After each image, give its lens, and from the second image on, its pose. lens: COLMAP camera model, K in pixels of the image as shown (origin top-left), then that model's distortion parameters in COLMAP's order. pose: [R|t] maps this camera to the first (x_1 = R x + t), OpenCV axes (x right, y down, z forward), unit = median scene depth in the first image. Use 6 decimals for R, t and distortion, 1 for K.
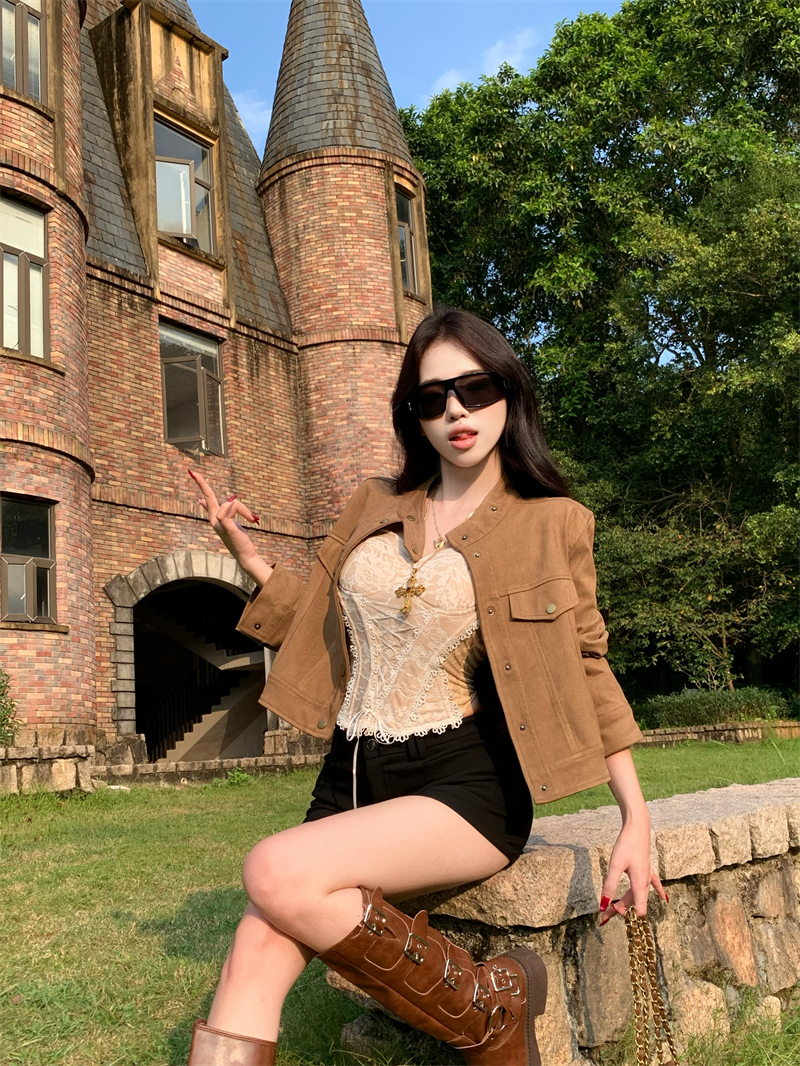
lens RADIAL K [[1099.3, 0, 431.5], [0, 1099.3, 559.1], [0, 0, 1]] dist [0.178984, -0.543100]
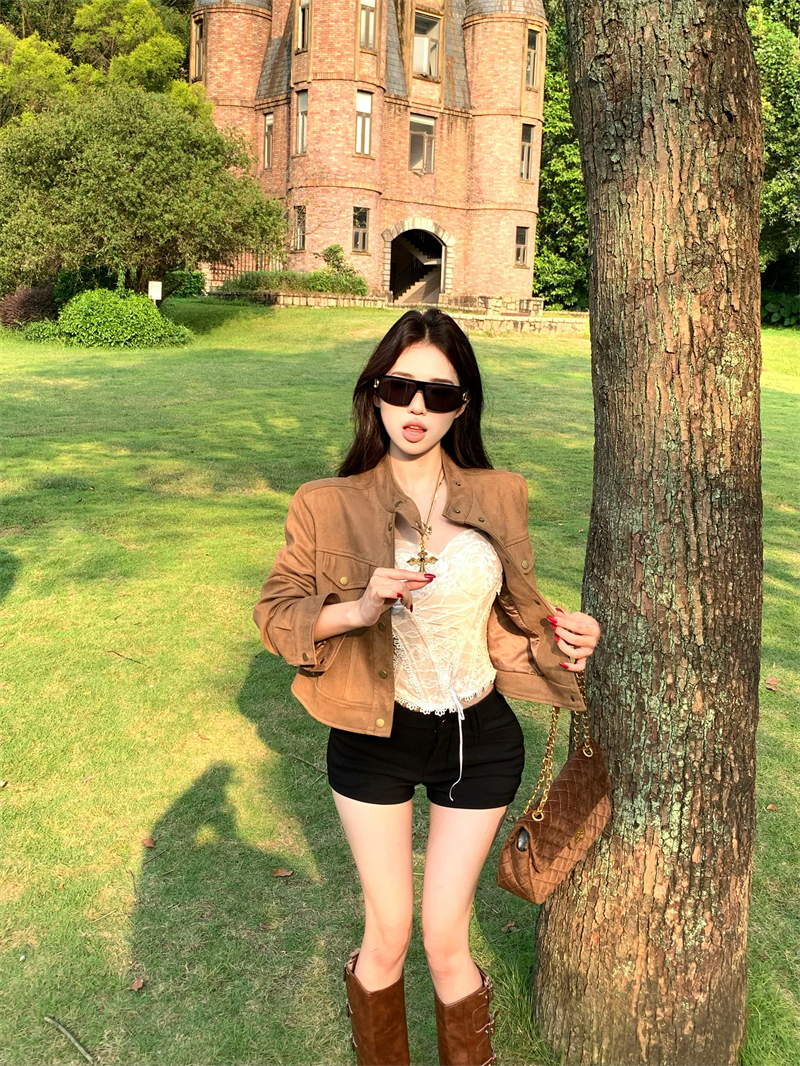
lens RADIAL K [[1147.8, 0, 351.9], [0, 1147.8, 457.8], [0, 0, 1]] dist [0.173226, -0.550798]
pose [[0.960514, 0.139386, -0.240800, 0.301064], [-0.059284, 0.948118, 0.312341, -0.261502], [0.271843, -0.285732, 0.918944, -1.368753]]
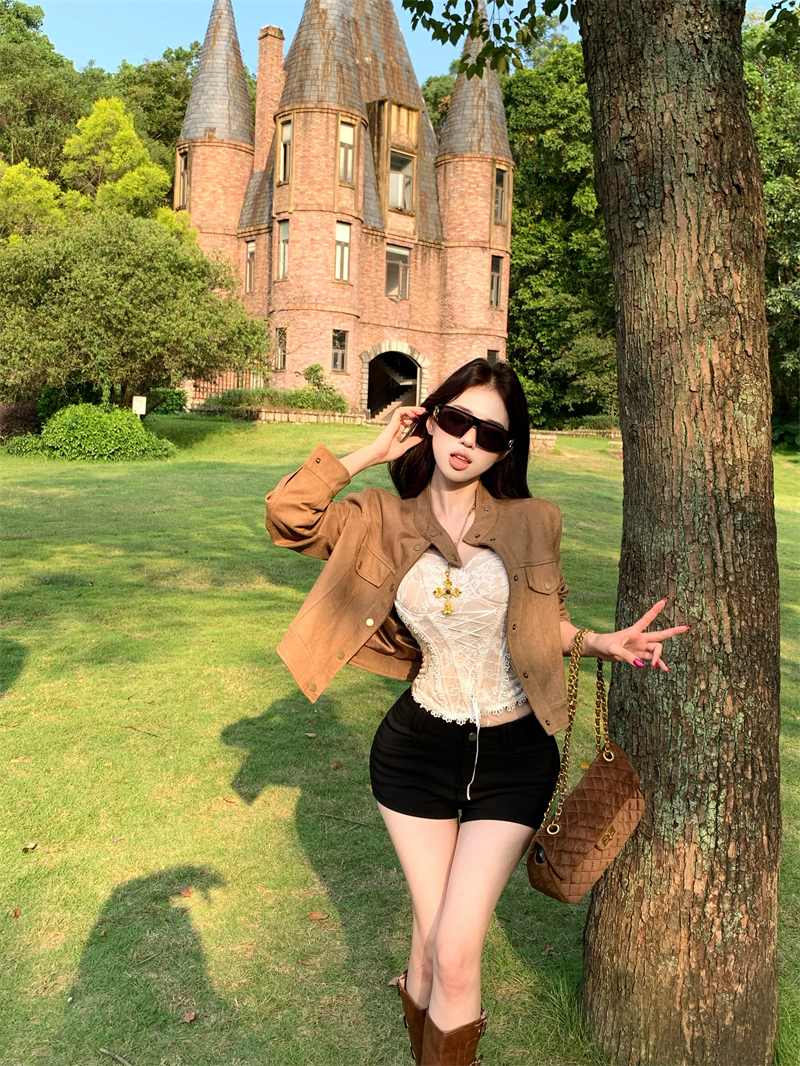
lens RADIAL K [[1126.8, 0, 406.9], [0, 1126.8, 460.7], [0, 0, 1]] dist [0.173277, -0.564133]
pose [[0.975934, 0.116623, -0.184260, 0.294953], [-0.077024, 0.974865, 0.209060, -0.253567], [0.204009, -0.189836, 0.960387, -1.382407]]
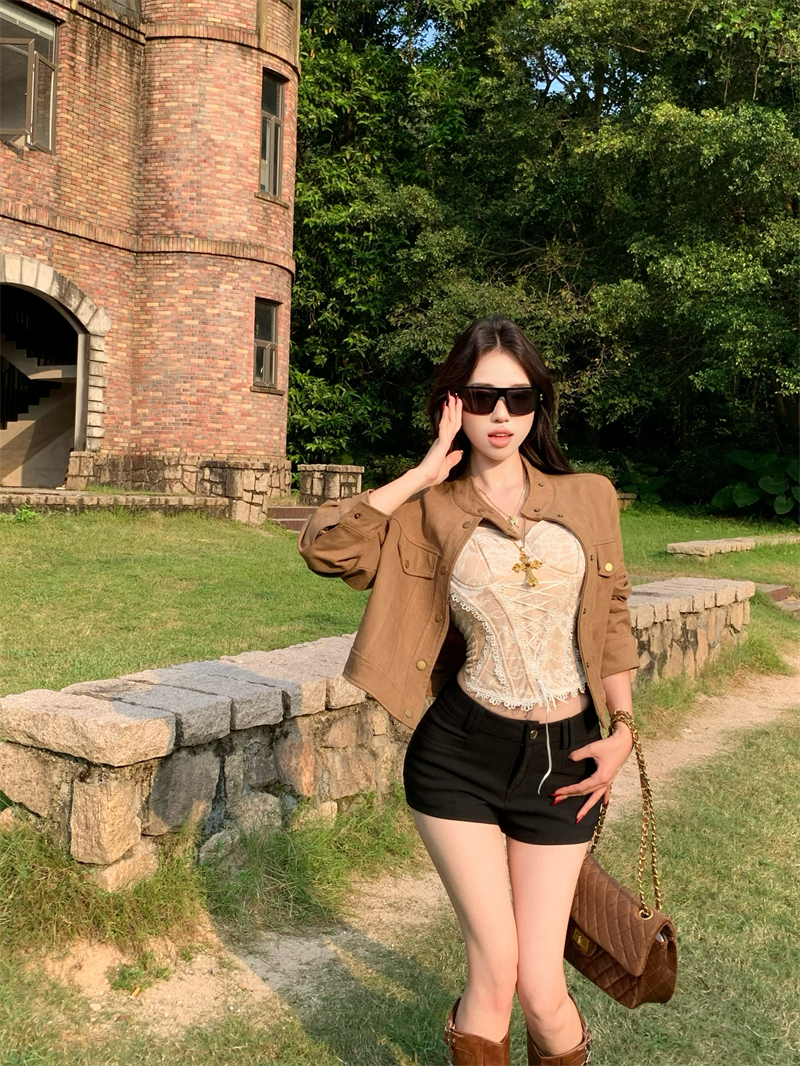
lens RADIAL K [[1214.7, 0, 398.9], [0, 1214.7, 435.5], [0, 0, 1]] dist [0.148215, -0.438103]
pose [[0.988787, 0.112312, 0.098421, 0.023644], [-0.125507, 0.982144, 0.140147, -0.039388], [-0.080923, -0.150928, 0.985227, -0.064386]]
